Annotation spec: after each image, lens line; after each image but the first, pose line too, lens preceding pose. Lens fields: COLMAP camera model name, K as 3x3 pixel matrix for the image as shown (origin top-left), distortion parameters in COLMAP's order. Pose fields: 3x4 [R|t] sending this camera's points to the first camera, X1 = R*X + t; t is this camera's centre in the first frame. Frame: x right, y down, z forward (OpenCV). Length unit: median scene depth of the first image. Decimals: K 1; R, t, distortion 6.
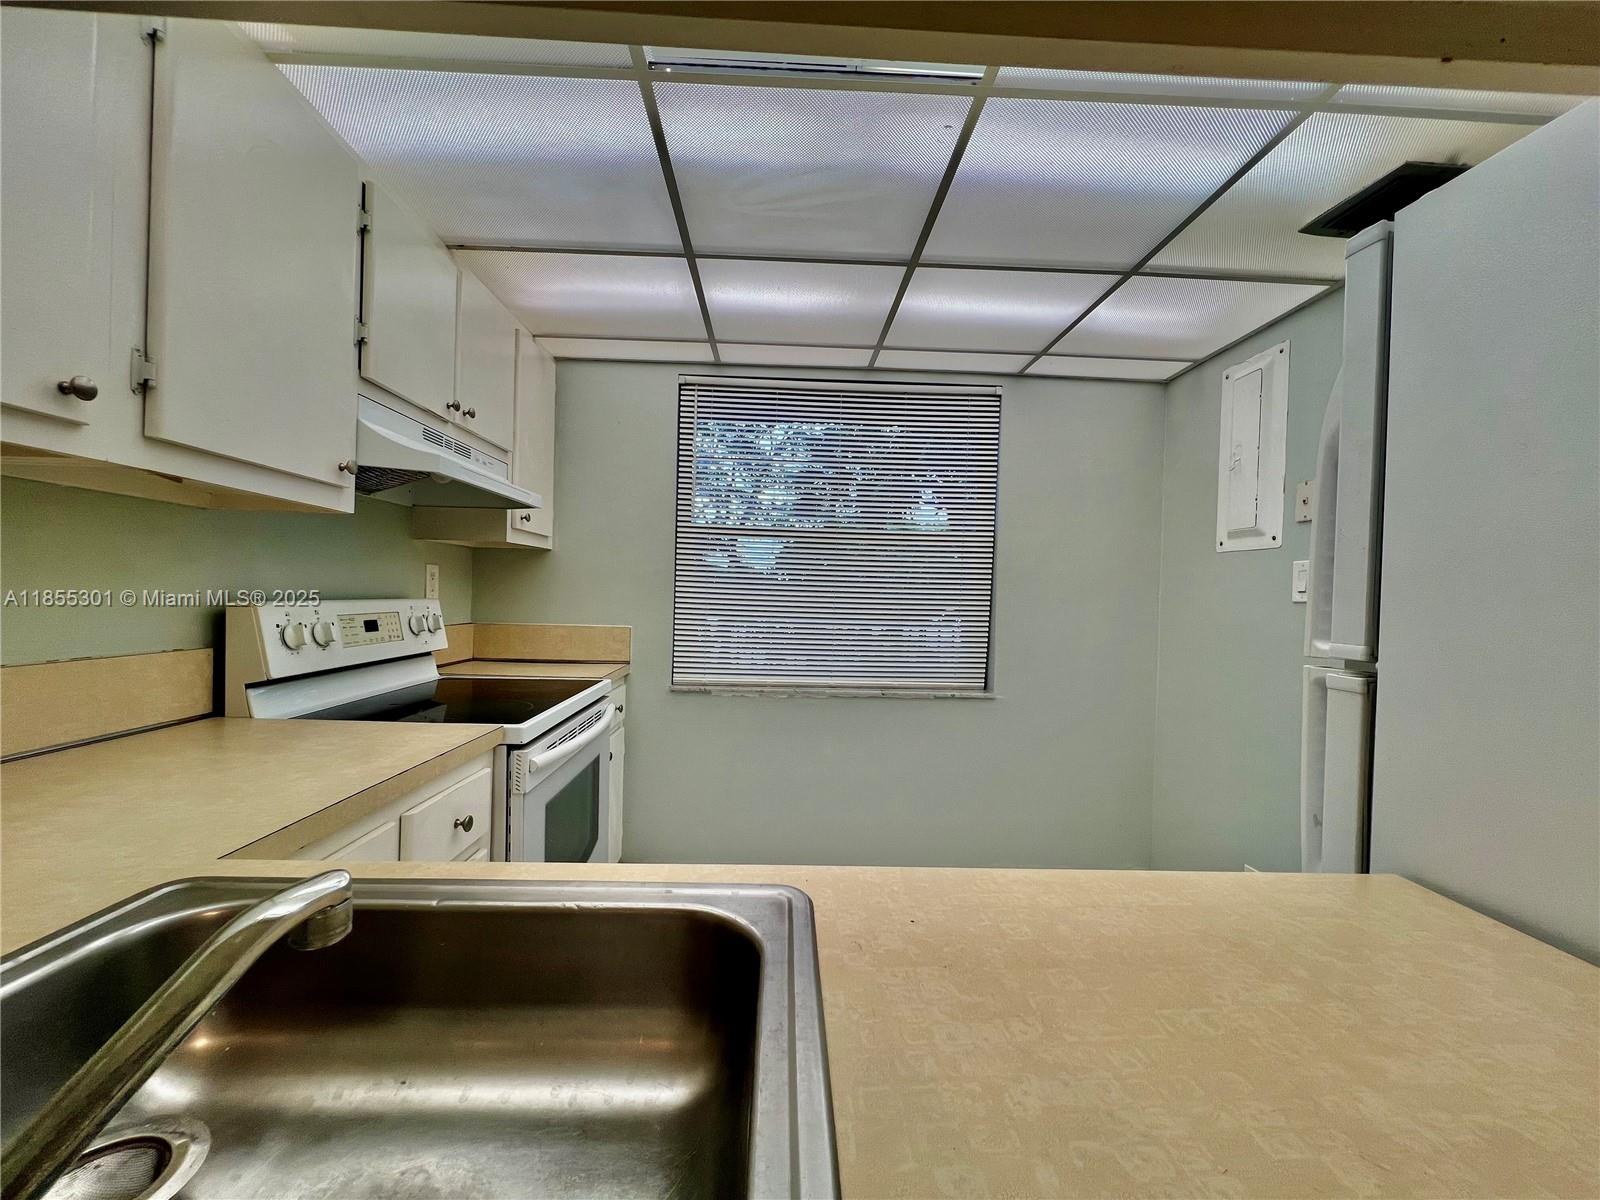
lens RADIAL K [[647.2, 0, 800.0], [0, 647.2, 600.0], [0, 0, 1]] dist [-0.000146, -0.000029]
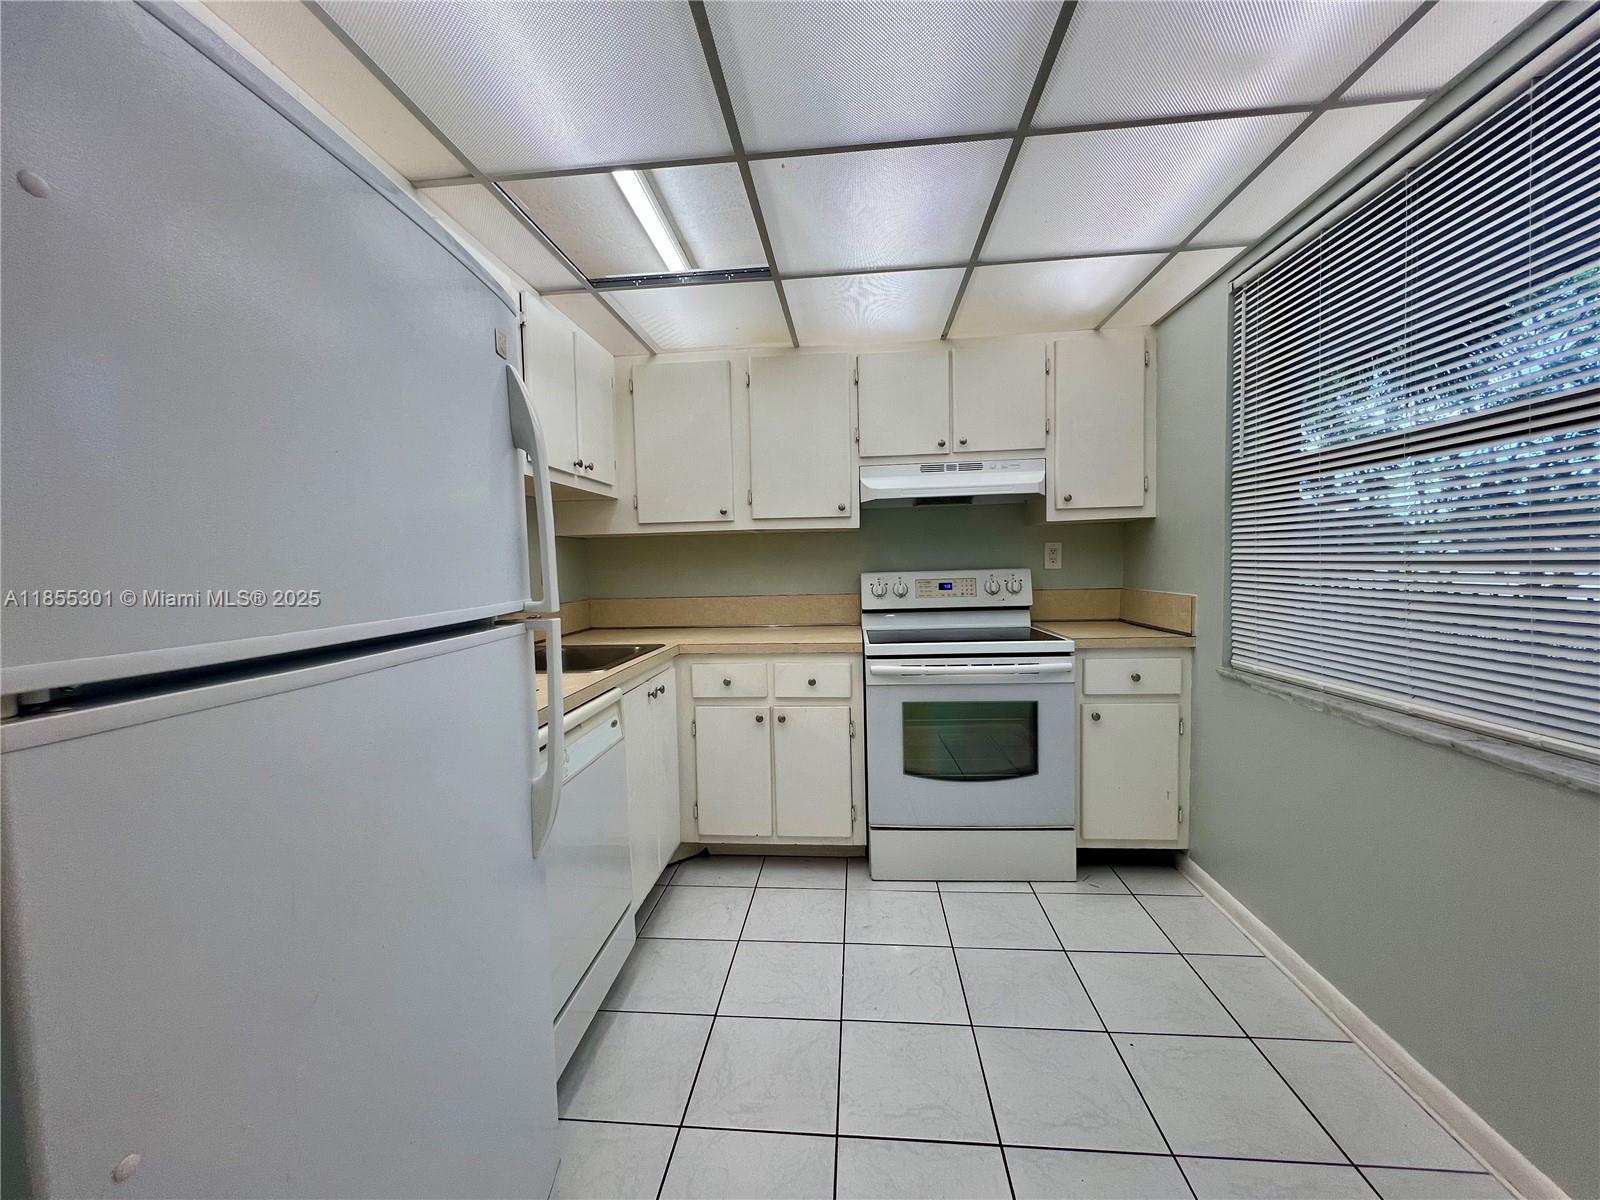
lens RADIAL K [[645.9, 0, 800.0], [0, 645.9, 600.0], [0, 0, 1]] dist [0.001773, 0.000066]
pose [[-0.109469, 0.039259, -0.993215, 1.035917], [0.016348, 0.999156, 0.037692, 0.006299], [0.993856, -0.012110, -0.110018, 0.830960]]
